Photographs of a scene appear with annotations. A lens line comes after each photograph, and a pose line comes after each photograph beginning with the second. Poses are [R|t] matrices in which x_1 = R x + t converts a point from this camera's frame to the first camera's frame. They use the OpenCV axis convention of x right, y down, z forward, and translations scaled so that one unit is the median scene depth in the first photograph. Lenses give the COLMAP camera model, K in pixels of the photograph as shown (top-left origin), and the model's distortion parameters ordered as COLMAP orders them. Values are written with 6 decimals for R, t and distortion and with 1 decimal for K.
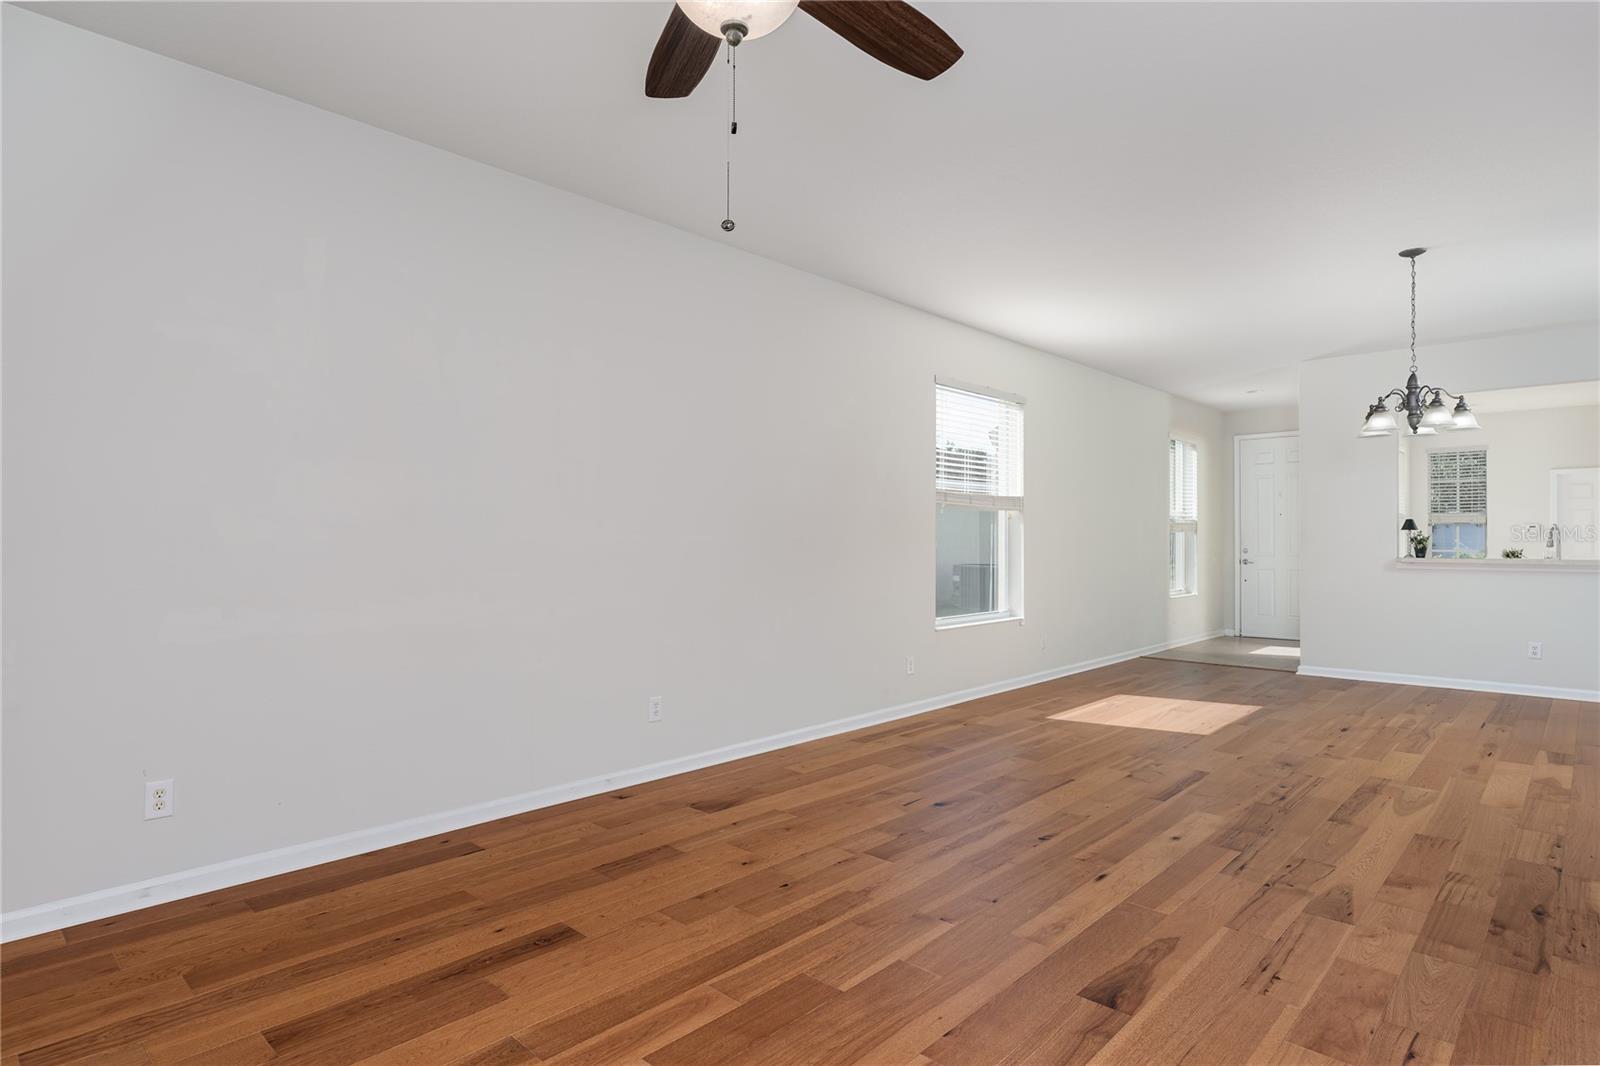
lens RADIAL K [[855.0, 0, 795.3], [0, 855.0, 529.8], [0, 0, 1]] dist [-0.006215, 0.003223]
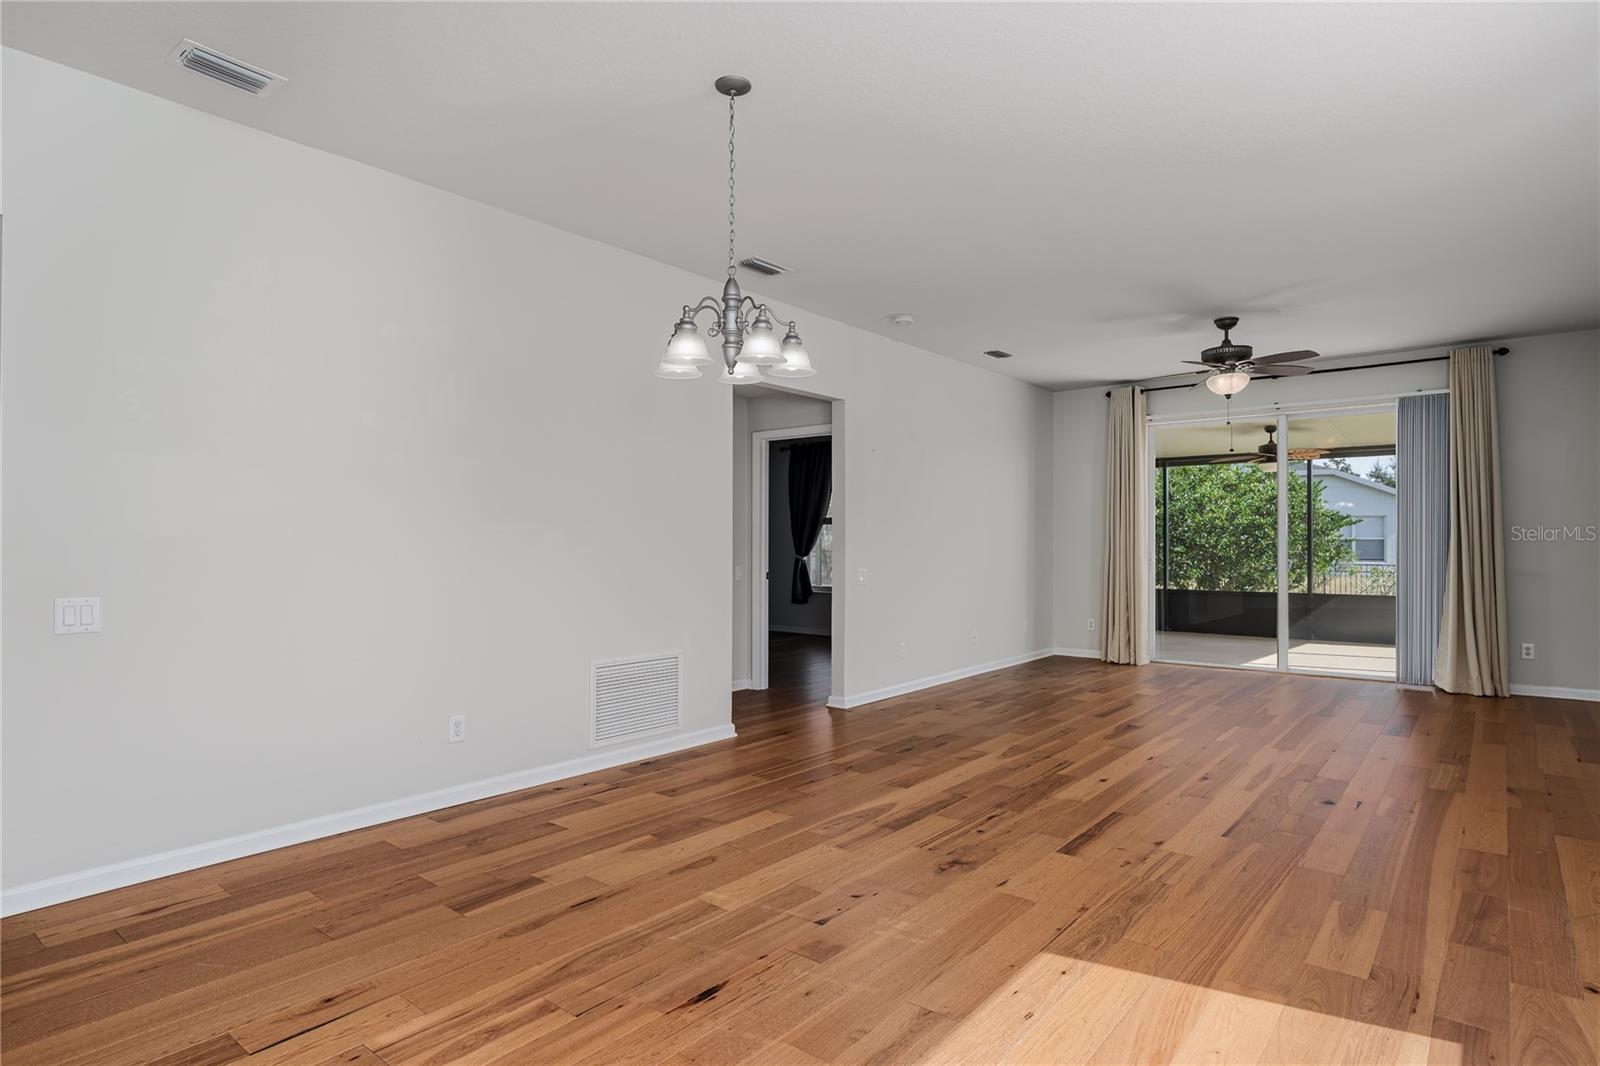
lens RADIAL K [[855.0, 0, 797.5], [0, 855.0, 534.1], [0, 0, 1]] dist [-0.006215, 0.003223]
pose [[-0.997621, -0.001693, -0.068922, 0.988356], [-0.000334, 0.999805, -0.019730, 0.026171], [0.068942, -0.019660, -0.997427, 2.243105]]
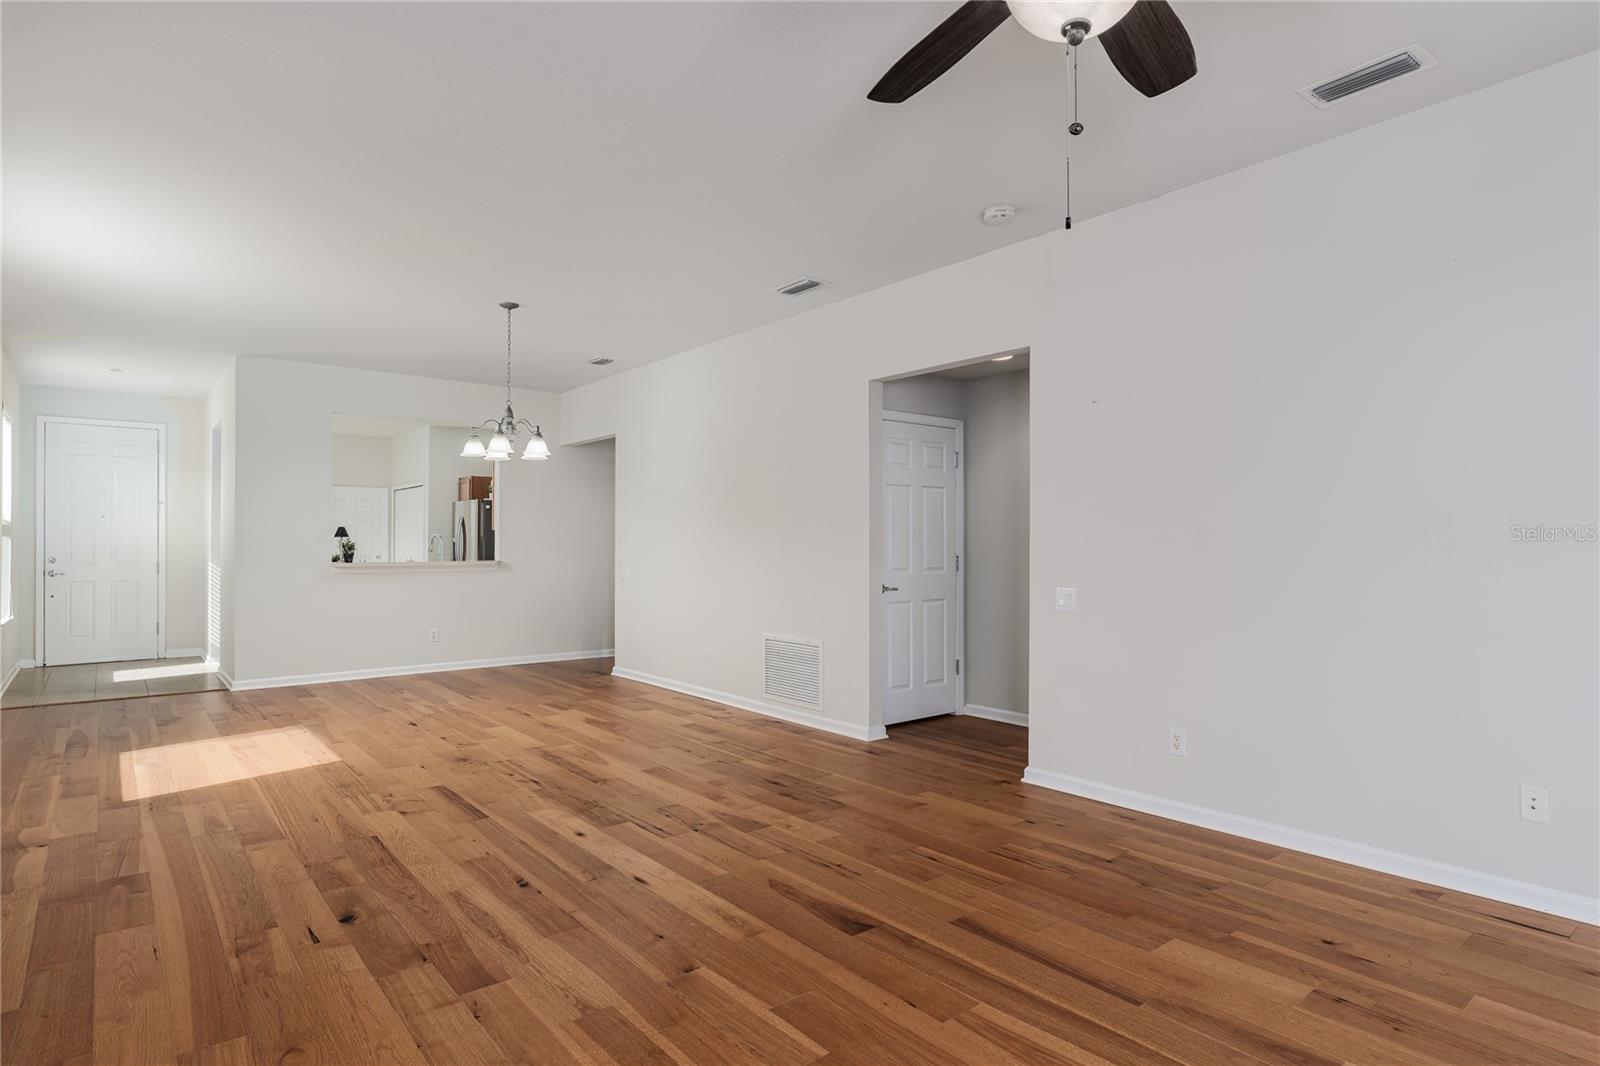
lens RADIAL K [[855.0, 0, 797.2], [0, 855.0, 534.2], [0, 0, 1]] dist [-0.006215, 0.003223]
pose [[0.128791, 0.012221, 0.991596, -0.557427], [-0.009965, 0.999890, -0.011029, 0.006110], [-0.991622, -0.008460, 0.128898, 0.613742]]
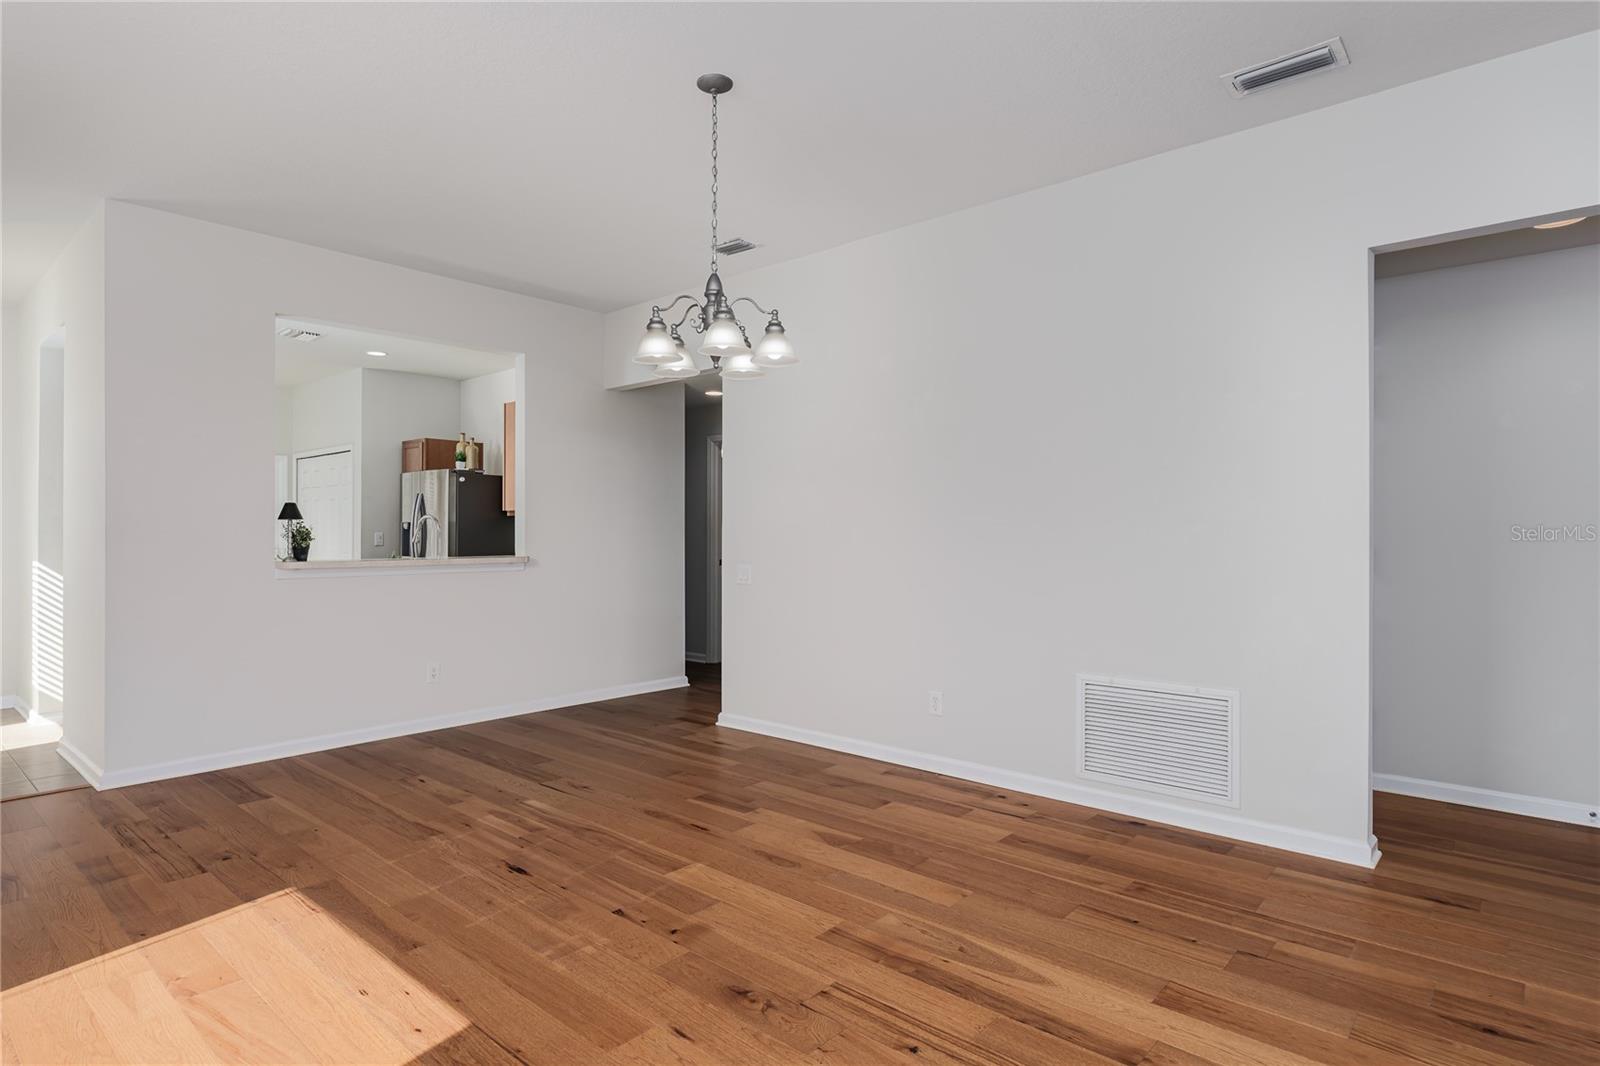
lens RADIAL K [[855.0, 0, 794.9], [0, 855.0, 528.8], [0, 0, 1]] dist [-0.006215, 0.003223]
pose [[-0.031612, 0.004782, 0.999489, 0.114947], [-0.008345, 0.999952, -0.005048, 0.015278], [-0.999465, -0.008500, -0.031571, 1.319415]]
